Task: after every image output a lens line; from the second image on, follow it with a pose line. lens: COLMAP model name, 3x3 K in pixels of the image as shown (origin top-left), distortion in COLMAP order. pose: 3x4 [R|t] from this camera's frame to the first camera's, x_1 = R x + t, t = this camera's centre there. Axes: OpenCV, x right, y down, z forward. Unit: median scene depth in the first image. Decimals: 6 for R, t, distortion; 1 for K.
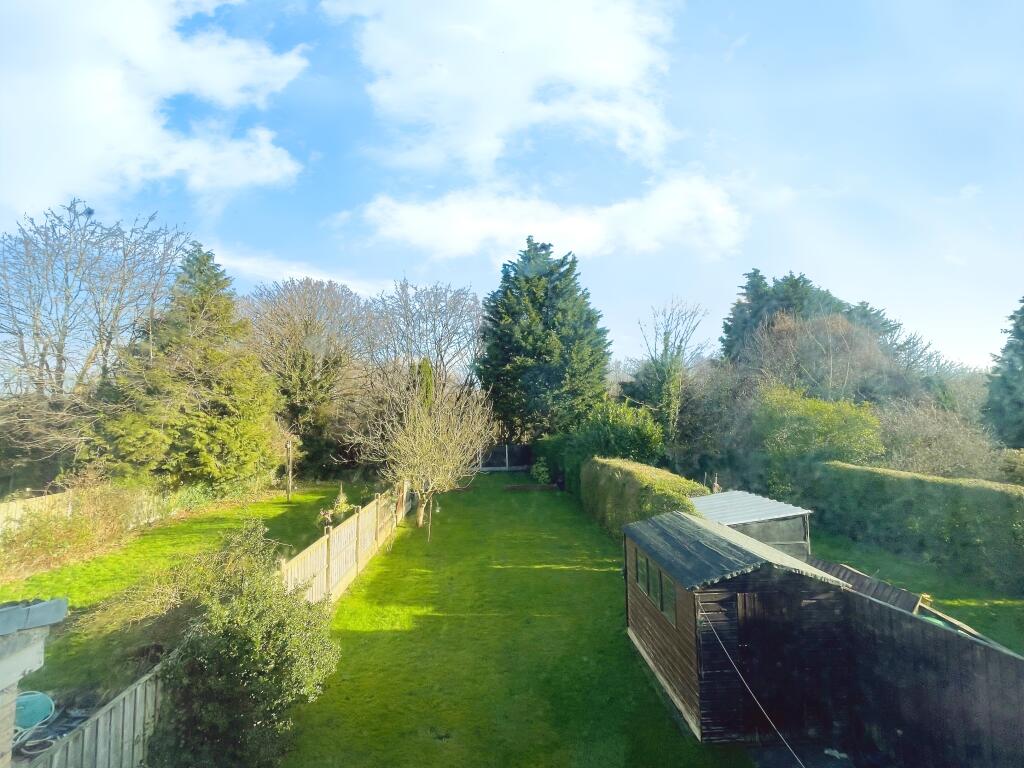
lens RADIAL K [[417.0, 0, 511.4], [0, 417.0, 377.4], [0, 0, 1]] dist [-0.003259, 0.000858]
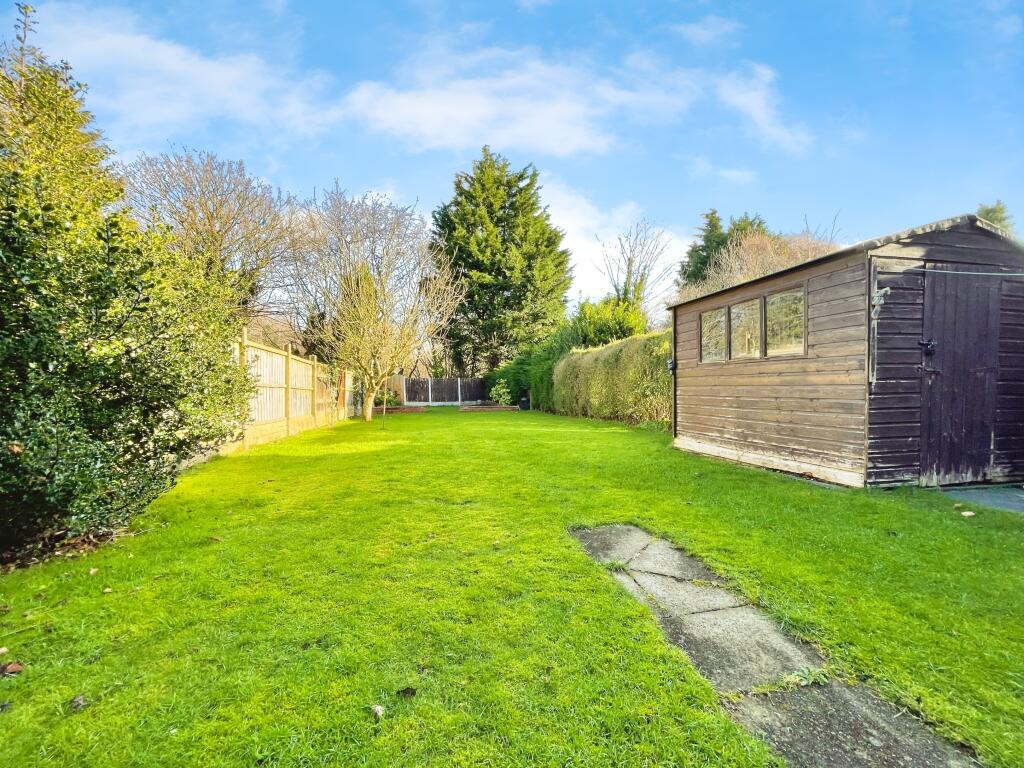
lens RADIAL K [[417.0, 0, 511.3], [0, 417.0, 400.7], [0, 0, 1]] dist [-0.003259, 0.000858]
pose [[0.989276, -0.001694, 0.146046, -0.033797], [-0.013100, 0.994874, 0.100270, 0.124023], [-0.145468, -0.101108, 0.984183, 0.081902]]
